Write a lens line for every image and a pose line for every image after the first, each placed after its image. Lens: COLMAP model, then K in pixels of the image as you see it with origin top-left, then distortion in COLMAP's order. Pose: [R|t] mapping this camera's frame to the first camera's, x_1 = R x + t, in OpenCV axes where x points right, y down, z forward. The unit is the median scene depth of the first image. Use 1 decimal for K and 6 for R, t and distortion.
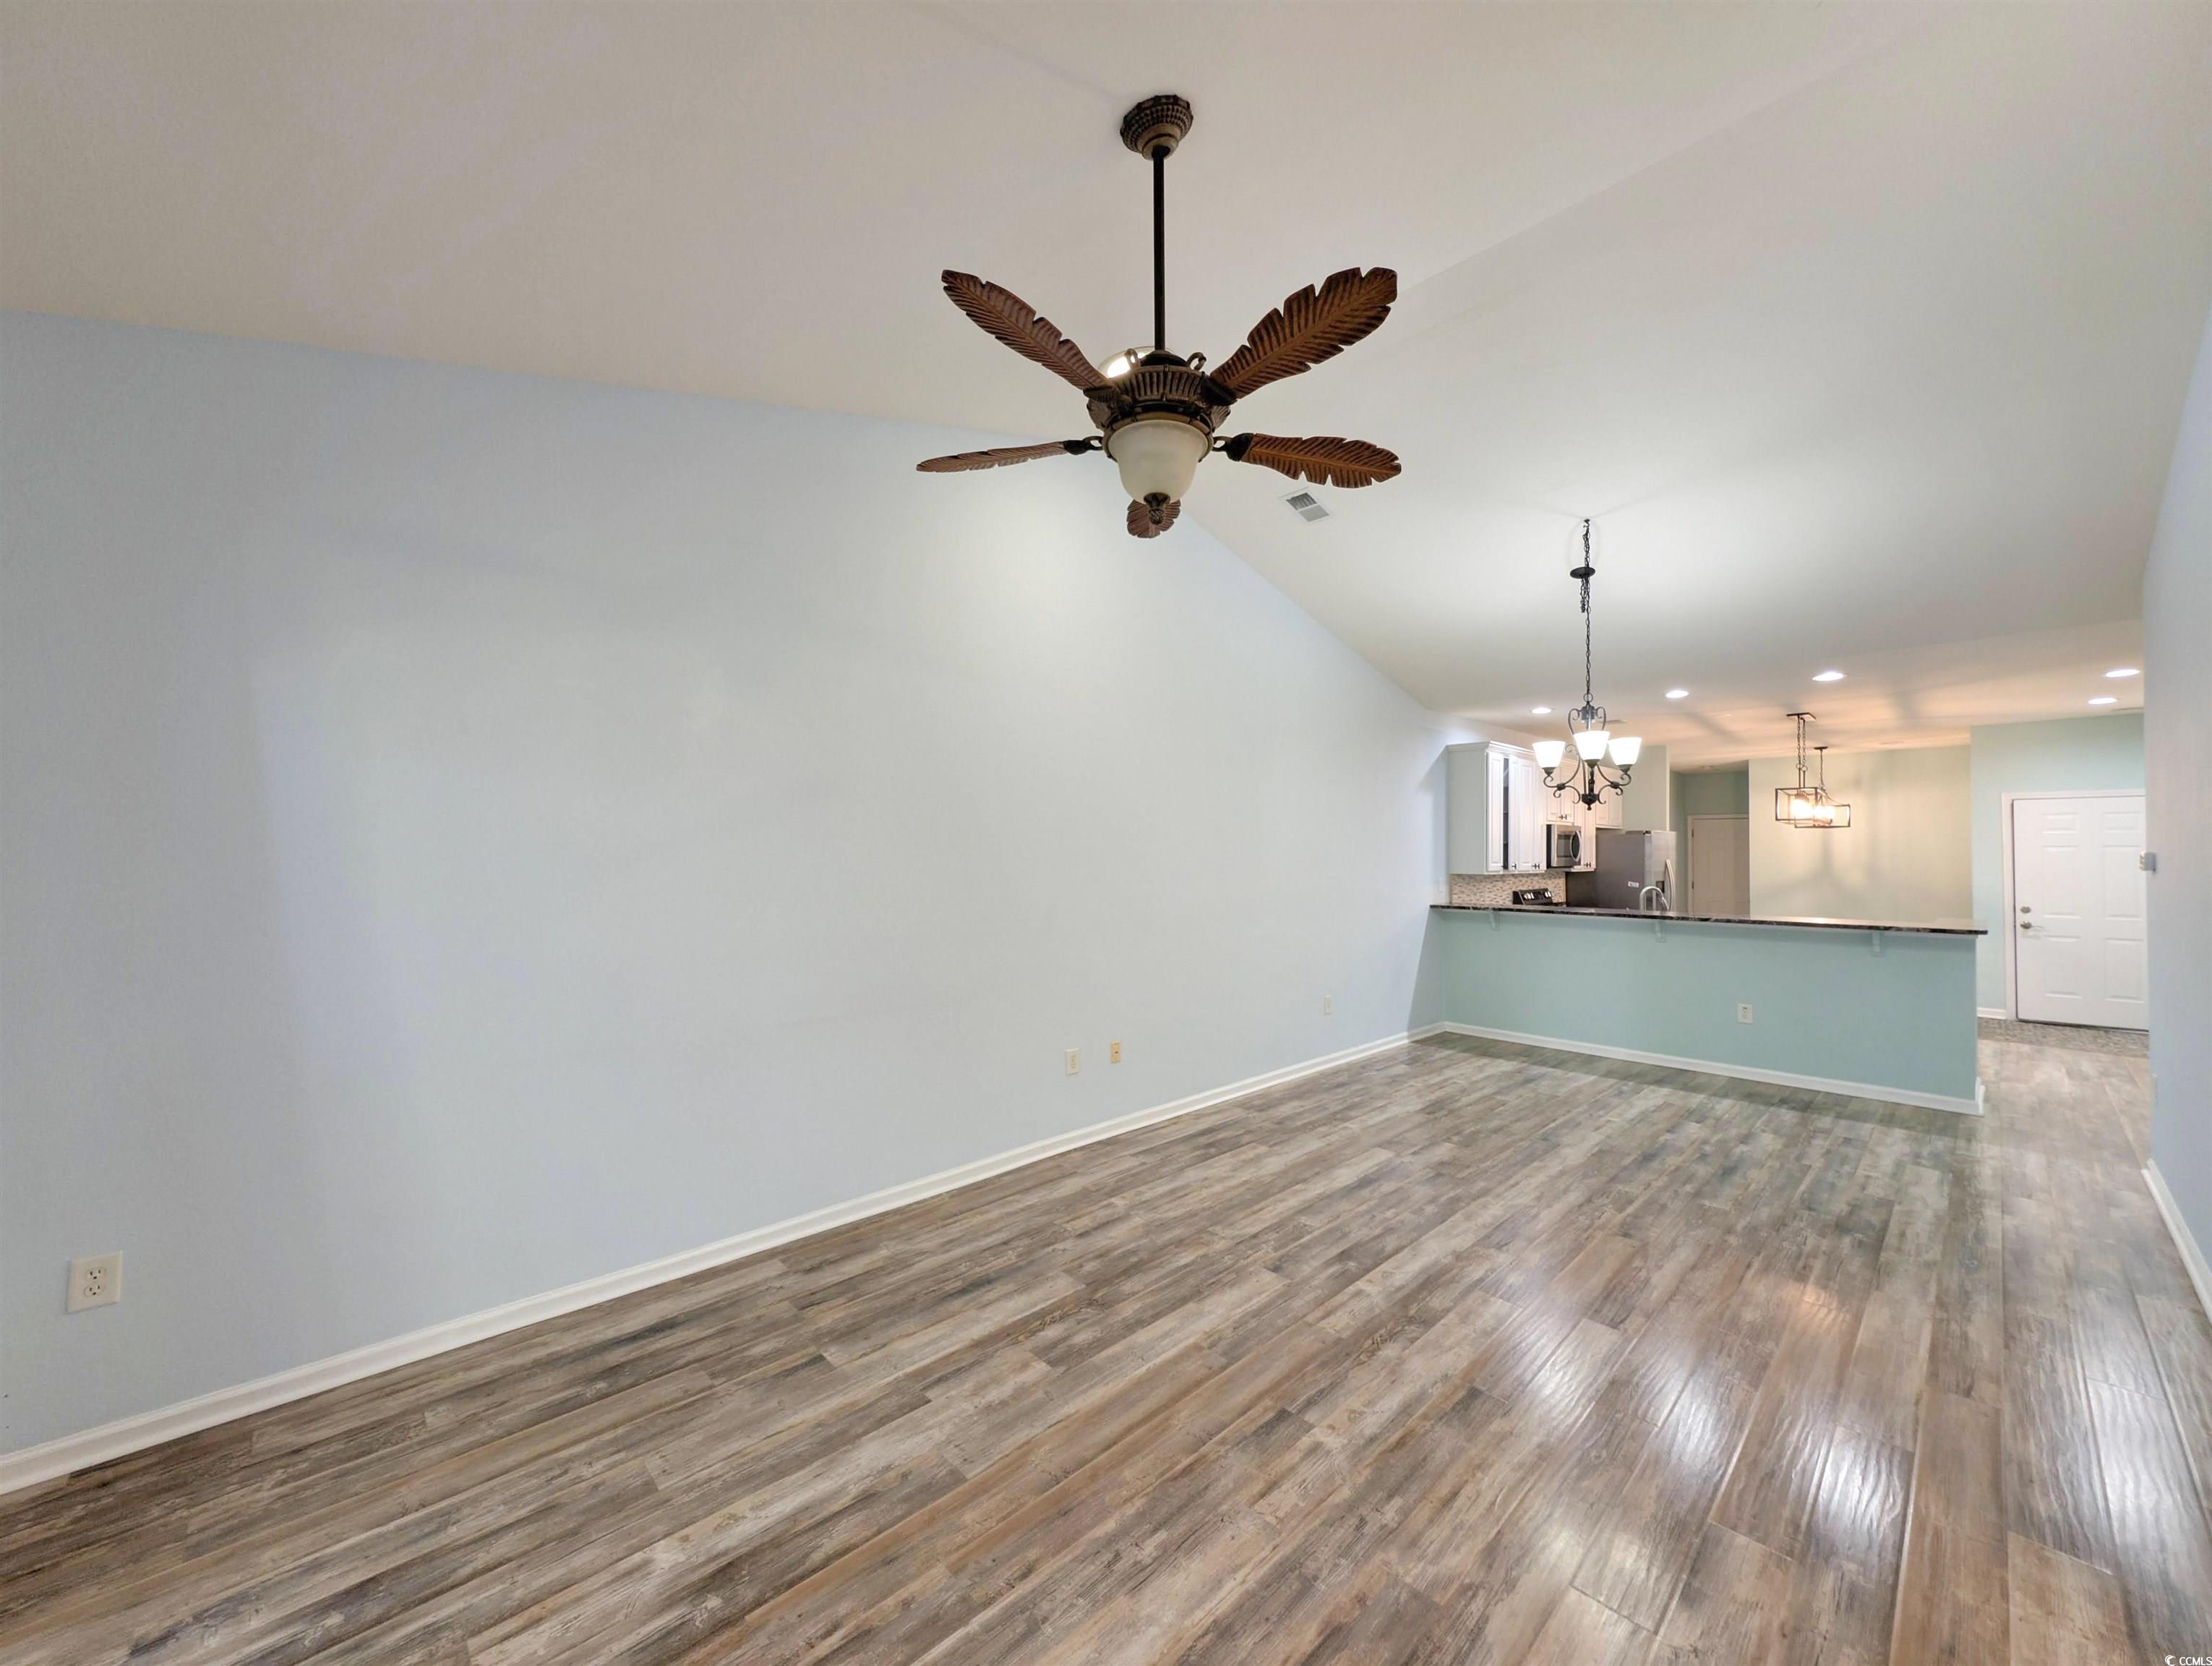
lens RADIAL K [[831.7, 0, 1100.5], [0, 831.7, 835.1], [0, 0, 1]] dist [0.014970, -0.004982]
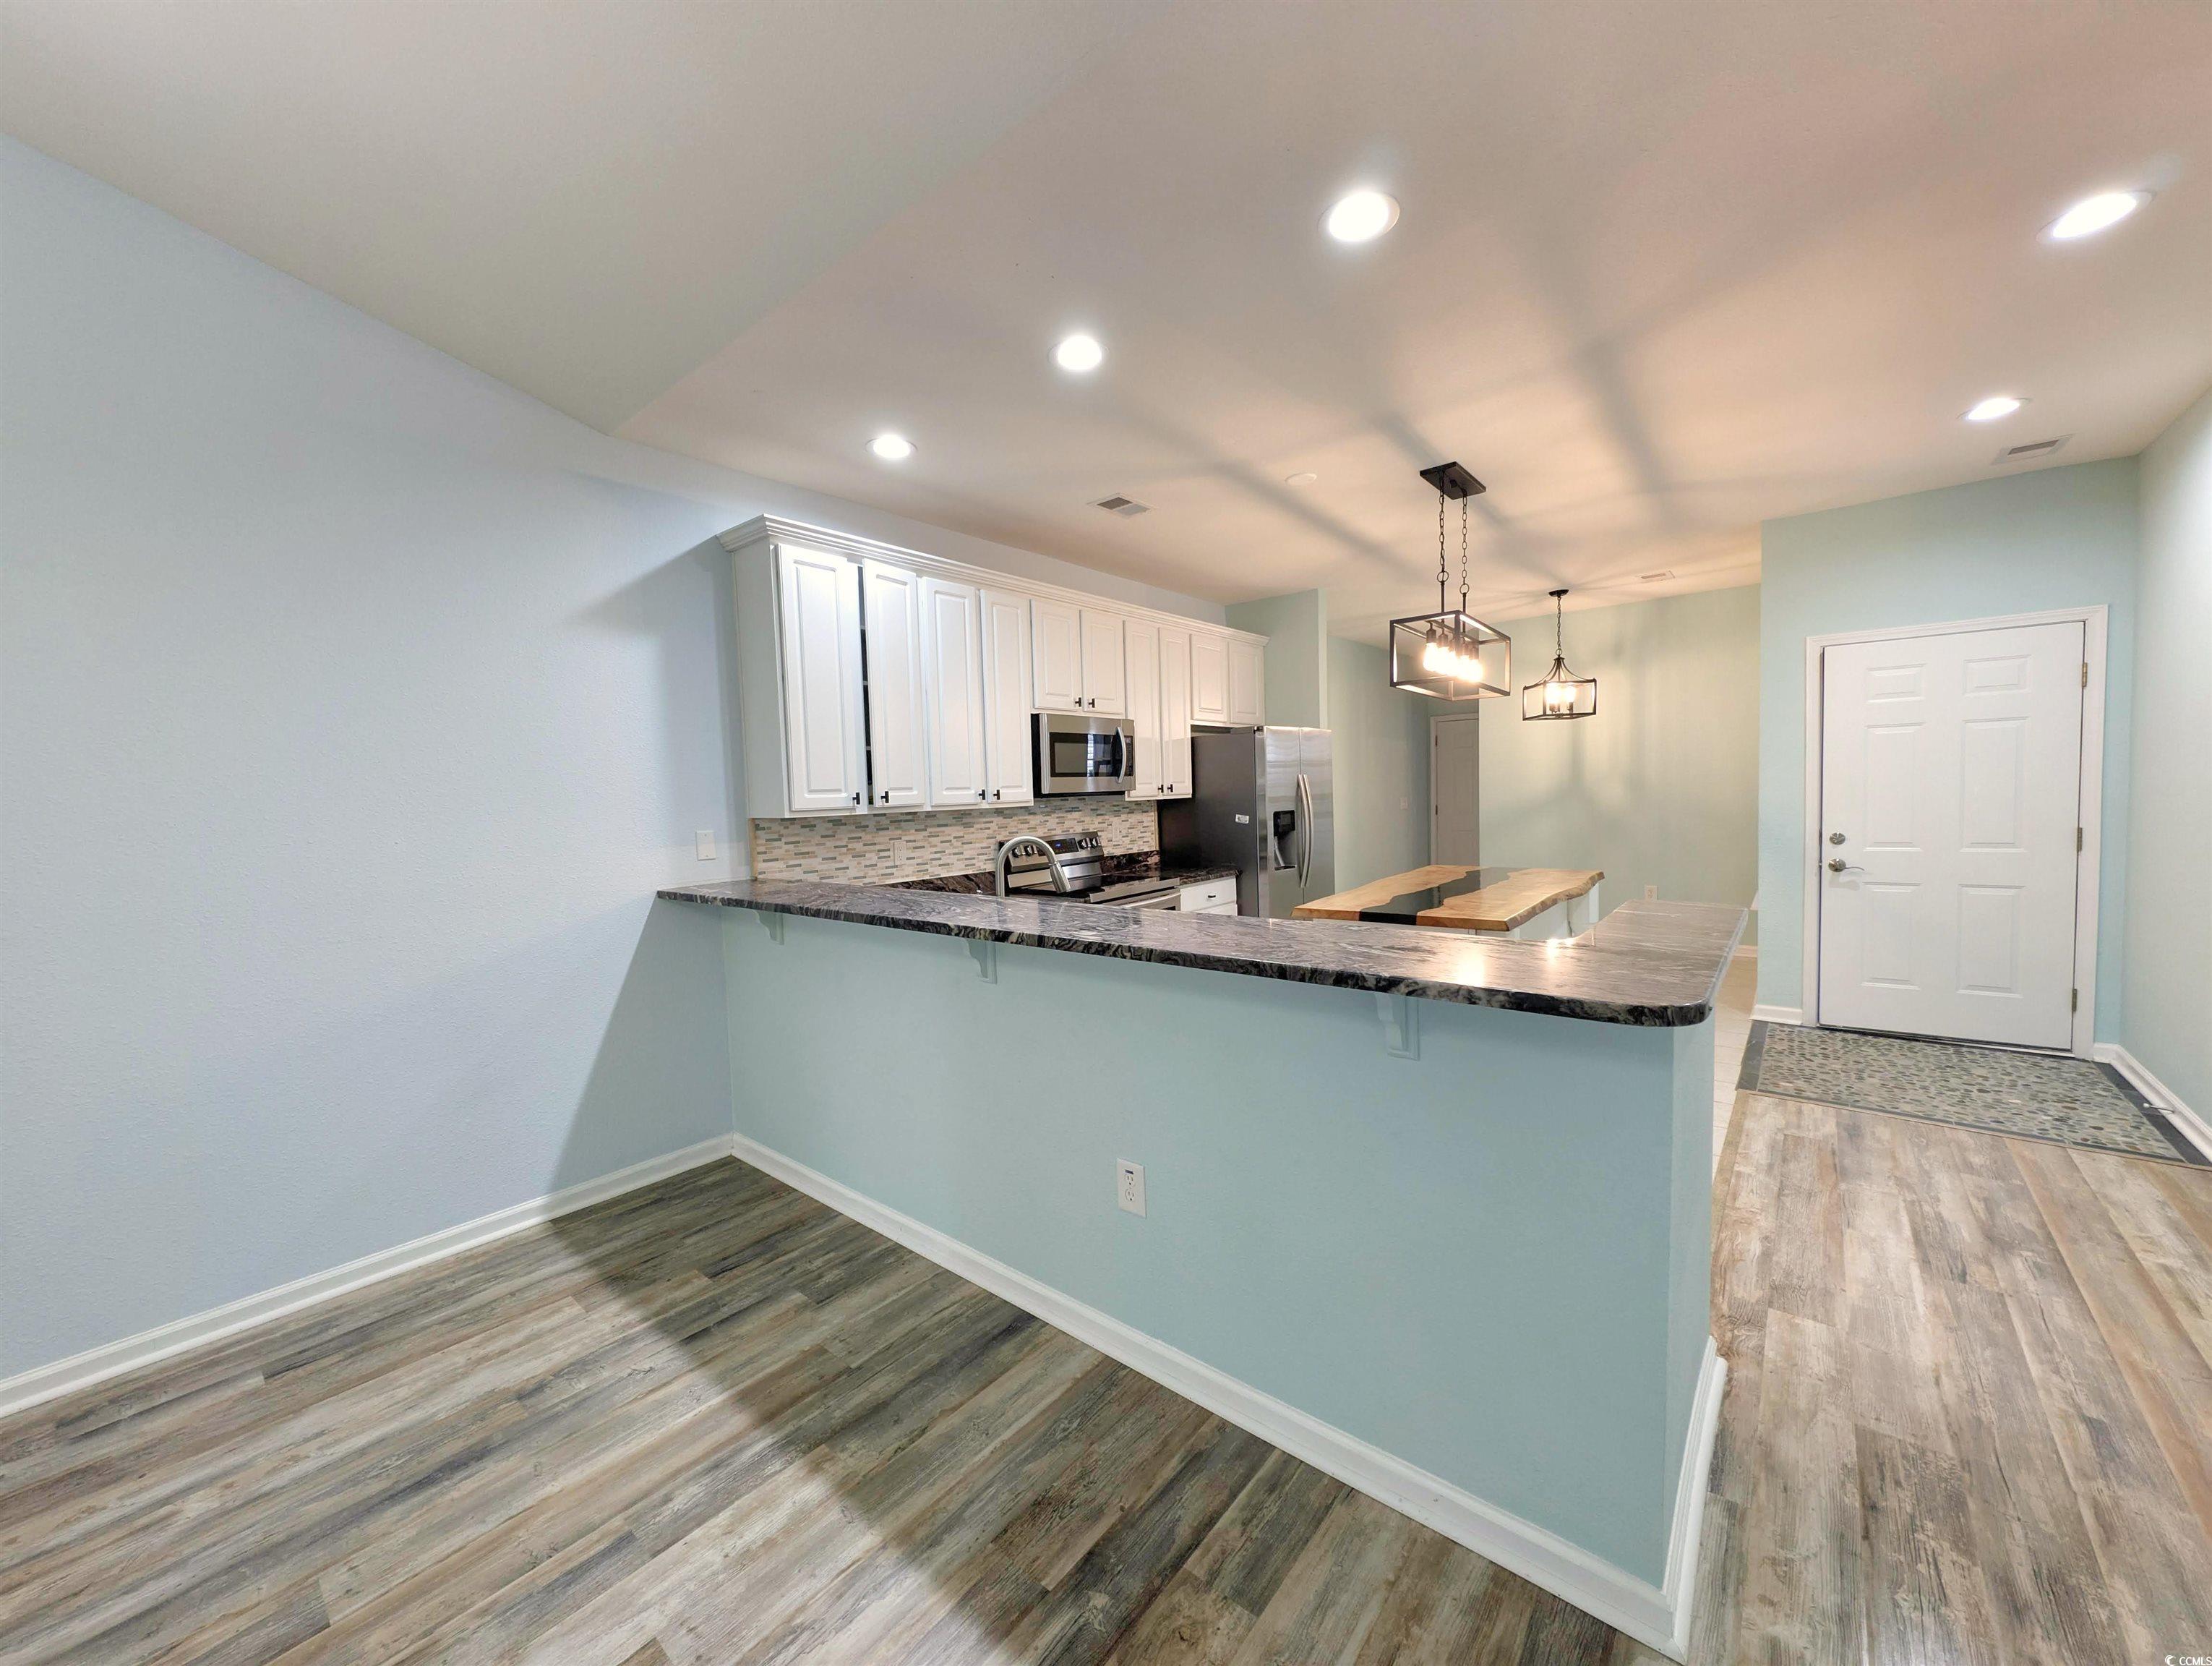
lens RADIAL K [[828.6, 0, 1098.8], [0, 828.6, 833.2], [0, 0, 1]] dist [0.014080, -0.009315]
pose [[0.993162, -0.042555, 0.108713, 1.117346], [0.034728, 0.996734, 0.072906, 0.054536], [-0.111461, -0.068632, 0.991396, 1.023004]]
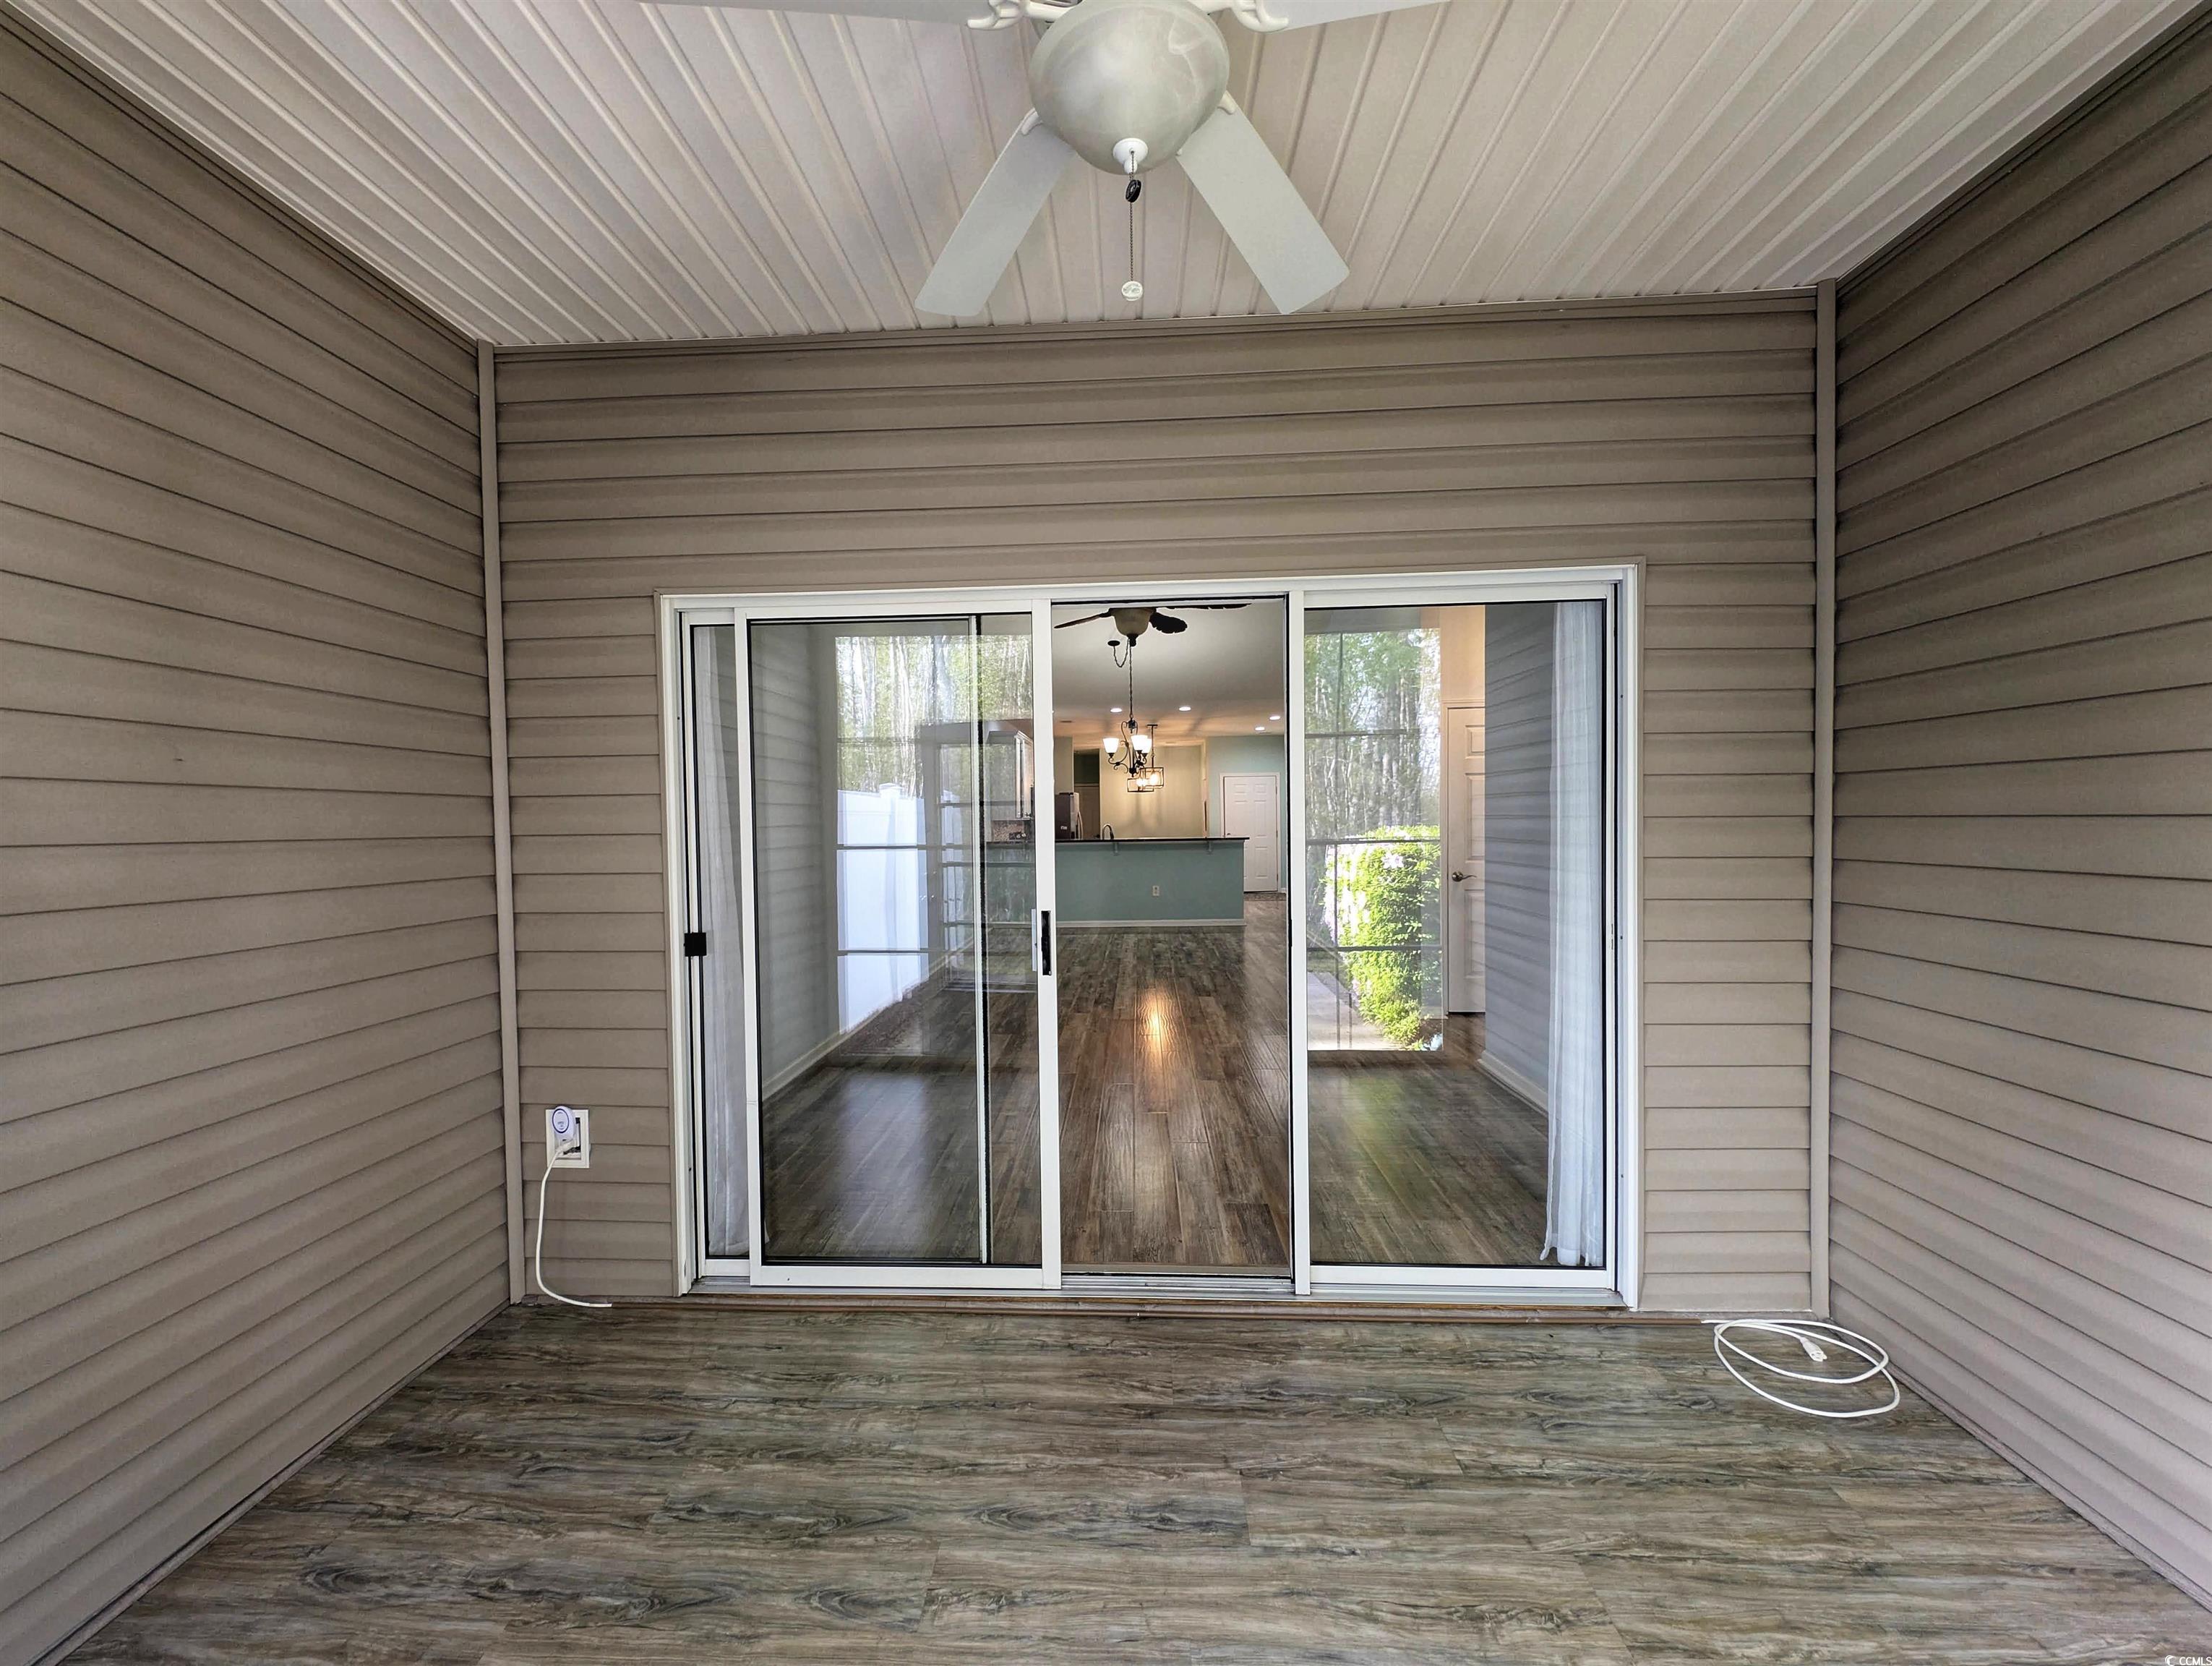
lens RADIAL K [[831.7, 0, 1100.5], [0, 831.7, 835.1], [0, 0, 1]] dist [0.014970, -0.004982]
pose [[0.718188, -0.032502, 0.695090, -0.880848], [0.007406, 0.999209, 0.039071, 0.030980], [-0.695810, -0.022912, 0.717861, -0.328645]]
